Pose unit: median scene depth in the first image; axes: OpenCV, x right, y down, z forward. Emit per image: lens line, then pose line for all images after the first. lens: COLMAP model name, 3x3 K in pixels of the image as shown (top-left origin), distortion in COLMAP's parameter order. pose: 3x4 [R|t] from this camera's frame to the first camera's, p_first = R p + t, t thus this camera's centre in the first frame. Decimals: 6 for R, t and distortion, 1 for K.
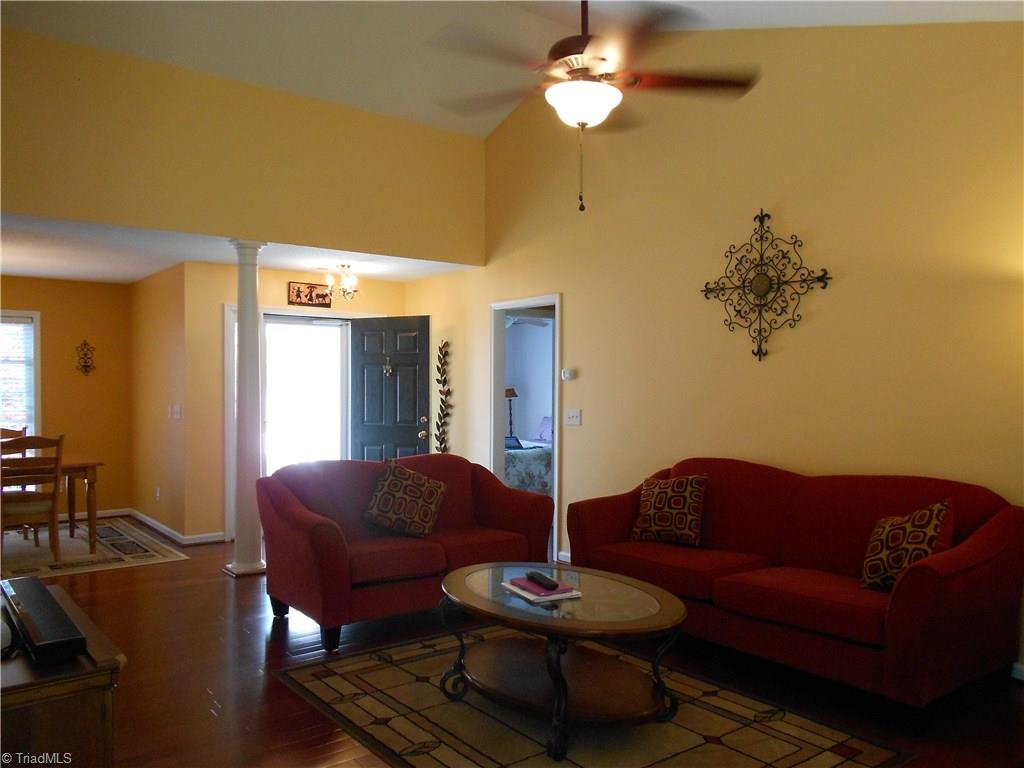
lens RADIAL K [[794.0, 0, 516.4], [0, 794.0, 410.7], [0, 0, 1]] dist [-0.005977, -0.000621]
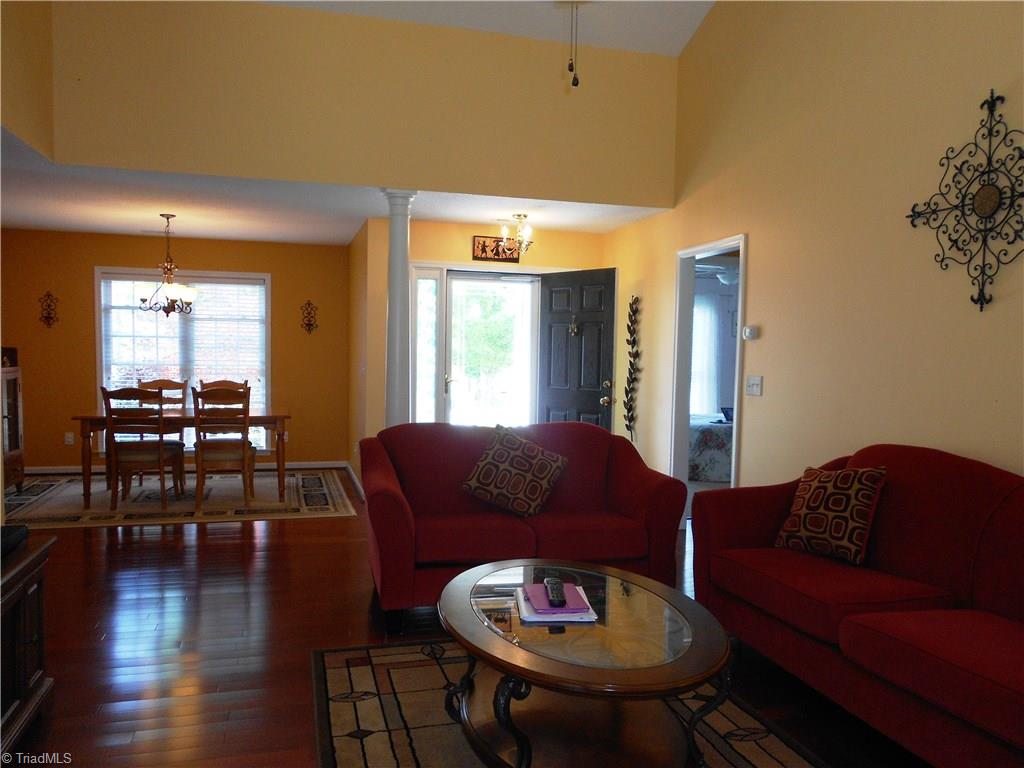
lens RADIAL K [[794.0, 0, 512.0], [0, 794.0, 405.4], [0, 0, 1]] dist [-0.005977, -0.000621]
pose [[0.925917, 0.039431, -0.375664, 0.185556], [-0.026529, 0.998869, 0.039456, 0.003768], [0.376795, -0.026567, 0.925916, 0.191370]]
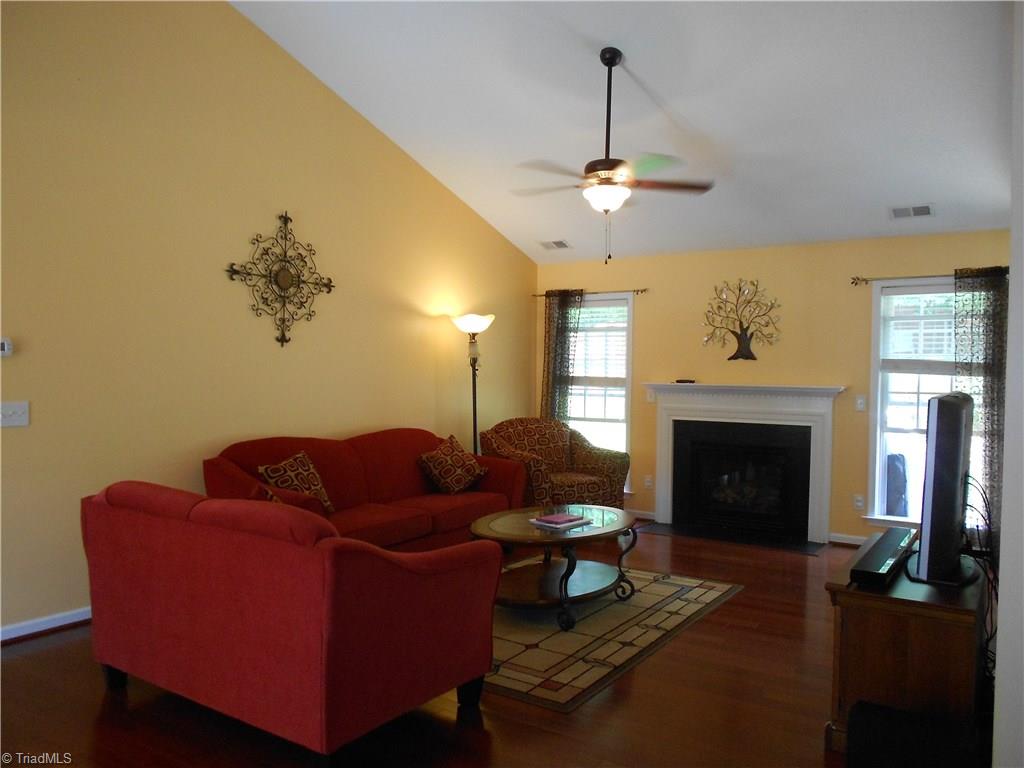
lens RADIAL K [[794.0, 0, 512.2], [0, 794.0, 414.3], [0, 0, 1]] dist [-0.005977, -0.000621]
pose [[-0.310132, -0.058285, 0.948905, -0.843763], [0.014522, 0.997712, 0.066029, -0.036030], [-0.950583, 0.034258, -0.308576, 1.018859]]
